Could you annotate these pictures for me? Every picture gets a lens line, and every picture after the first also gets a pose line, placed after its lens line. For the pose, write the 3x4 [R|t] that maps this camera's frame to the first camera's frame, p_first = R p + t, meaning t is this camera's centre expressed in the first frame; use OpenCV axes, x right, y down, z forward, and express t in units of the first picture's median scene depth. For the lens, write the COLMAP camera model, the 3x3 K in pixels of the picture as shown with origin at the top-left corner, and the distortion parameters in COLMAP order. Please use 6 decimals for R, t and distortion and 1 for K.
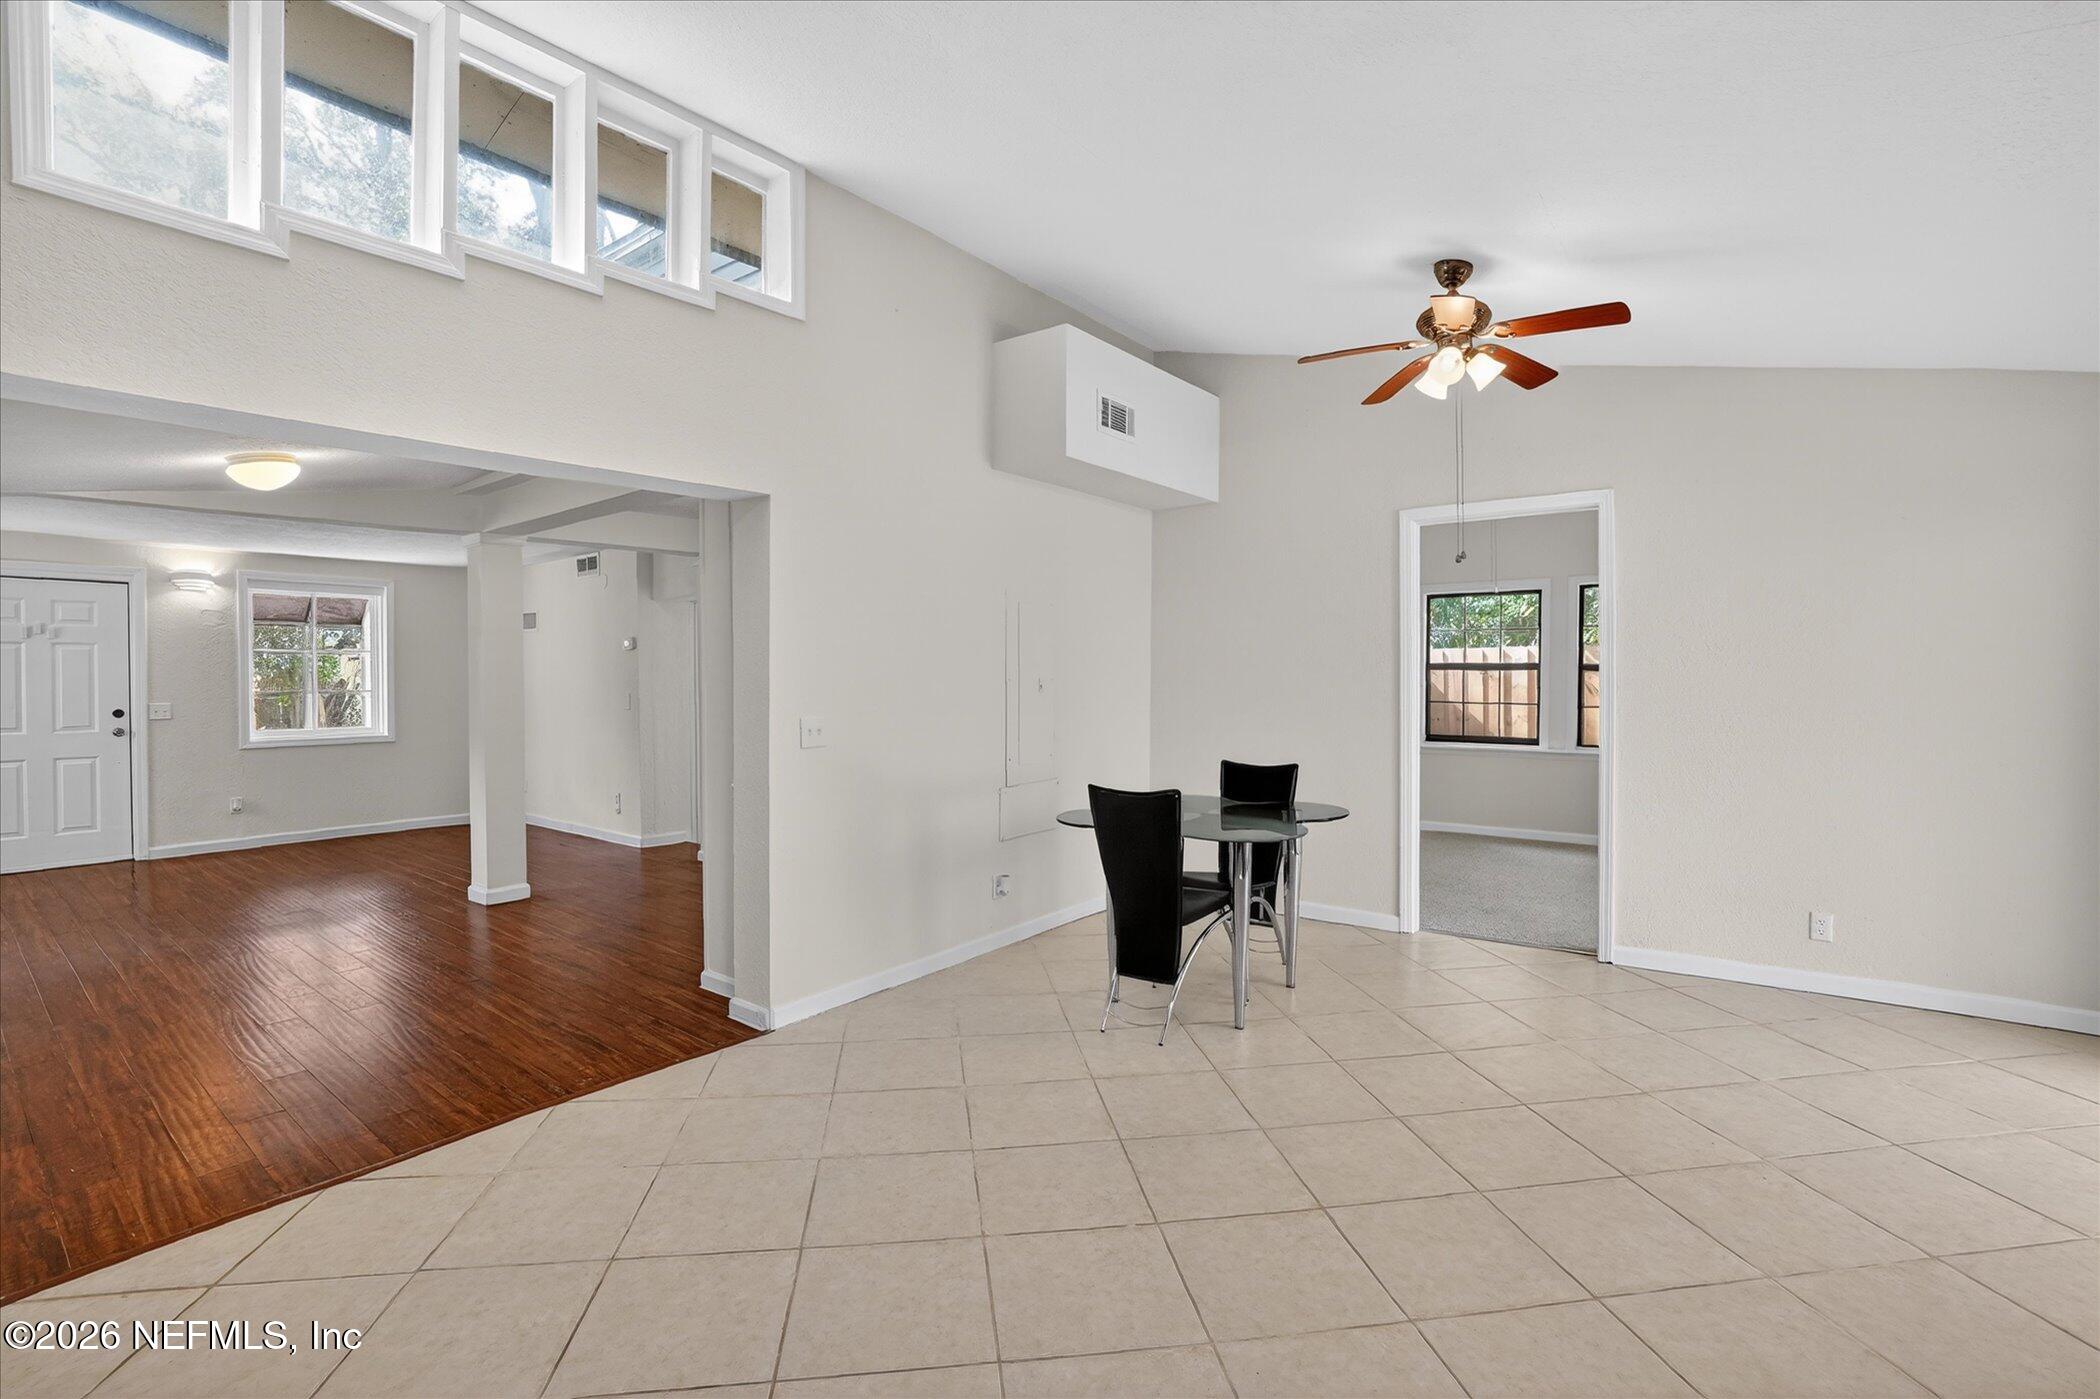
lens RADIAL K [[936.1, 0, 1028.7], [0, 936.1, 693.0], [0, 0, 1]] dist [-0.025976, 0.004415]
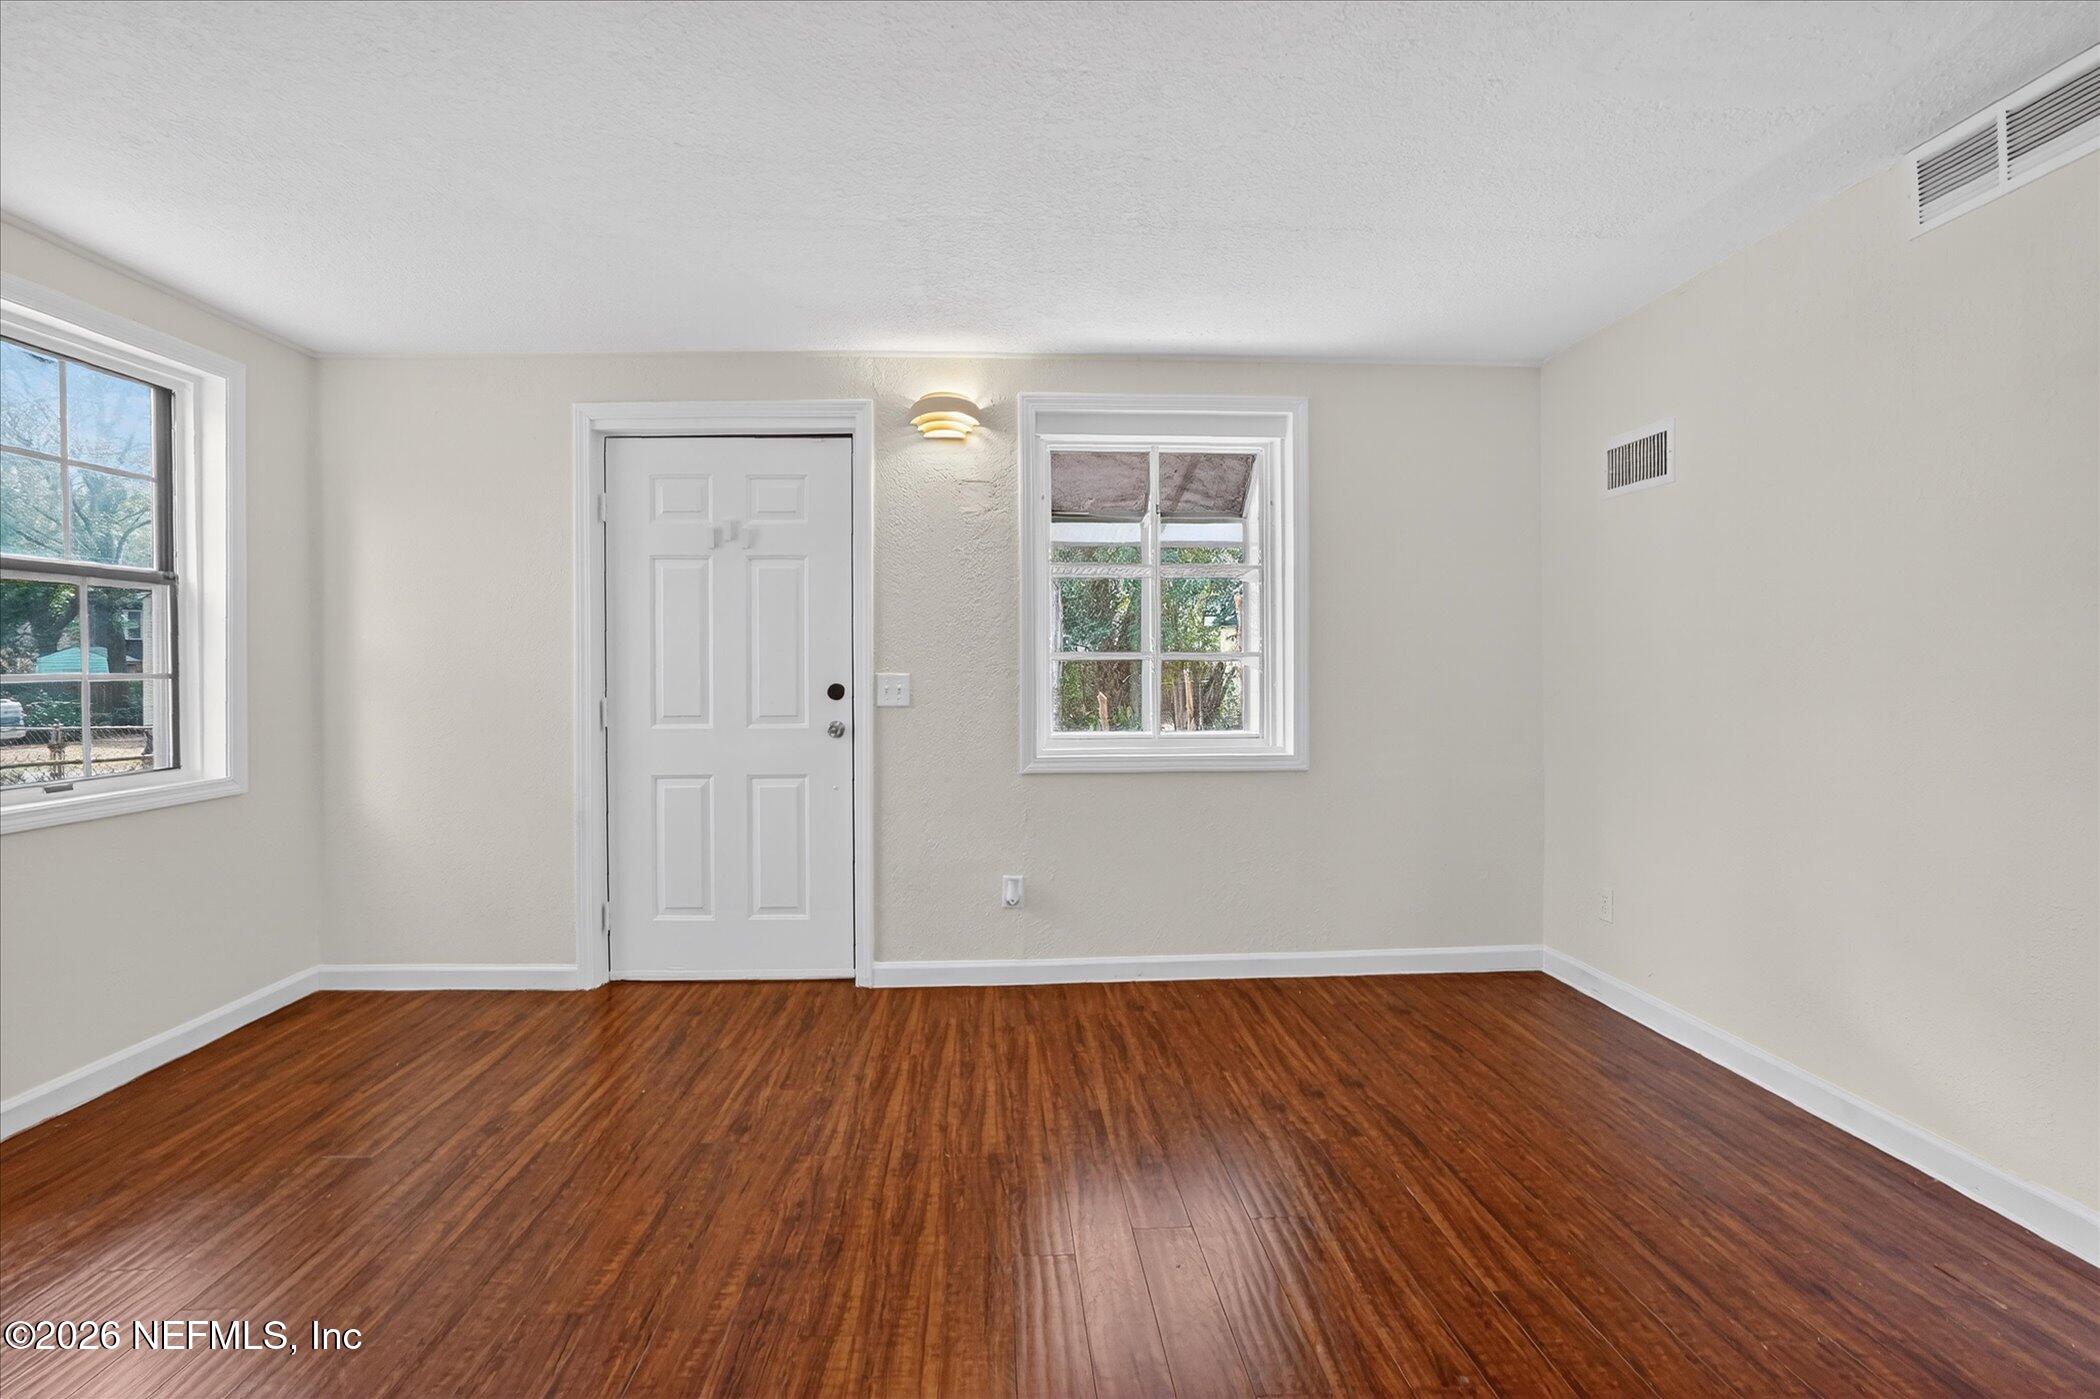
lens RADIAL K [[936.1, 0, 1017.4], [0, 936.1, 686.3], [0, 0, 1]] dist [-0.025976, 0.004415]
pose [[0.654606, 0.014913, -0.755824, -0.528142], [-0.014339, 0.999870, 0.007309, 0.013269], [0.755835, 0.006053, 0.654735, 0.728073]]
